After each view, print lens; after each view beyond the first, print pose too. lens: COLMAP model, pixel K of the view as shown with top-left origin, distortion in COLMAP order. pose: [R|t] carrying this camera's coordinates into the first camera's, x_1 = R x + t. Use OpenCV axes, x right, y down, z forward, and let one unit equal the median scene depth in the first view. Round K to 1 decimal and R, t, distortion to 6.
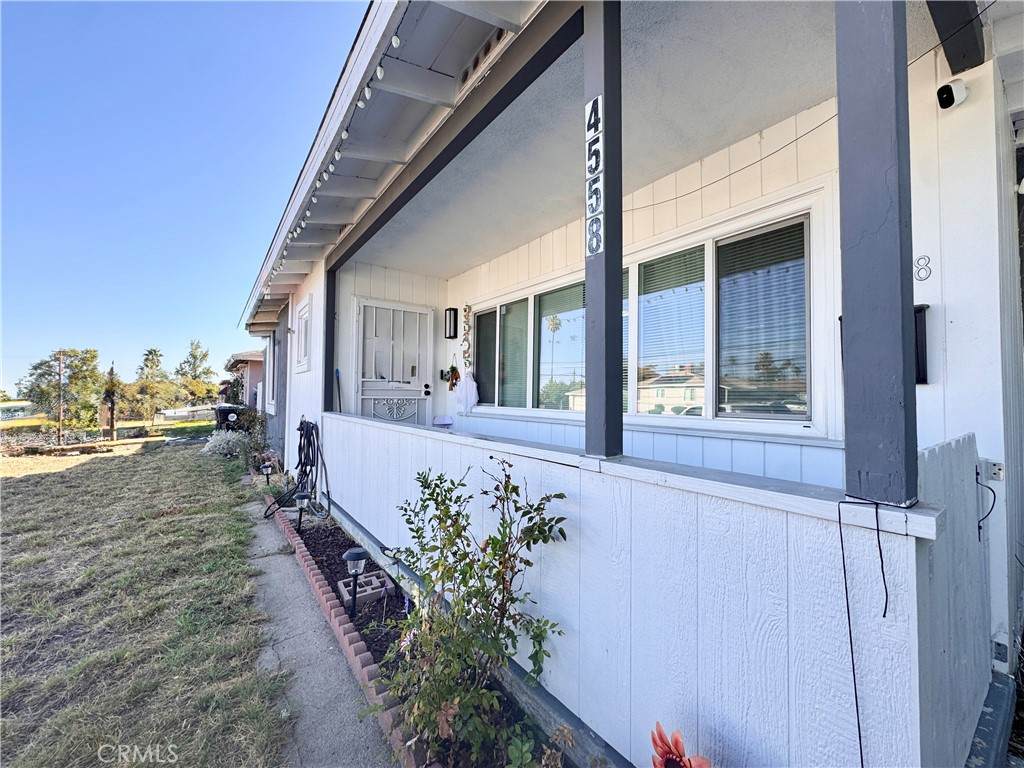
lens RADIAL K [[410.0, 0, 512.0], [0, 410.0, 384.0], [0, 0, 1]] dist [-0.003647, 0.000228]
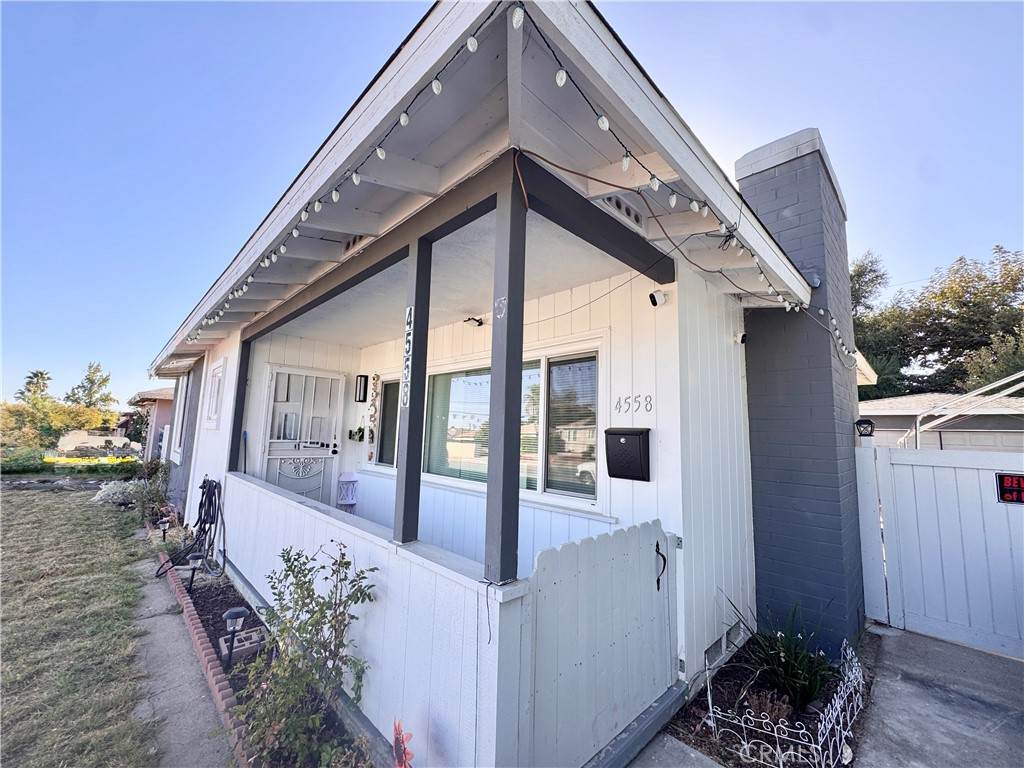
lens RADIAL K [[410.0, 0, 512.0], [0, 410.0, 384.0], [0, 0, 1]] dist [-0.003647, 0.000228]
pose [[0.989397, 0.037233, 0.140384, 0.155677], [-0.024742, 0.995662, -0.089694, -0.112066], [-0.143115, 0.085270, 0.986026, -0.239200]]
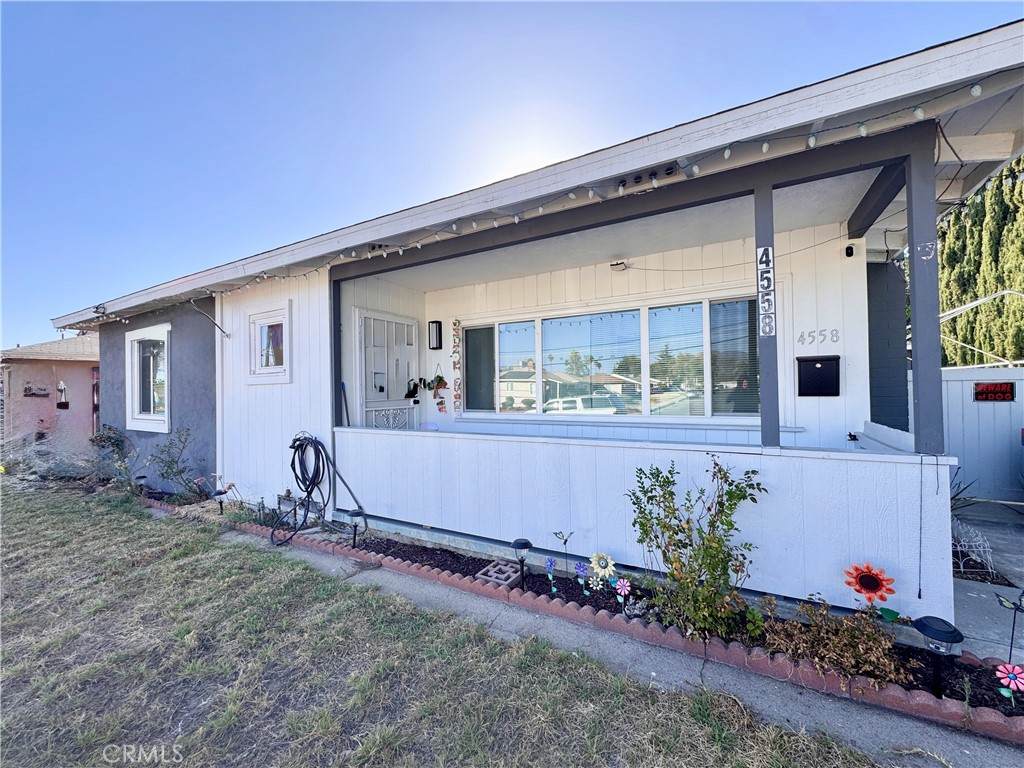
lens RADIAL K [[410.0, 0, 512.0], [0, 410.0, 384.0], [0, 0, 1]] dist [-0.003647, 0.000228]
pose [[0.912044, -0.021778, 0.409515, -0.639449], [0.014749, 0.999685, 0.020314, -0.063979], [-0.409828, -0.012487, 0.912077, -0.074637]]
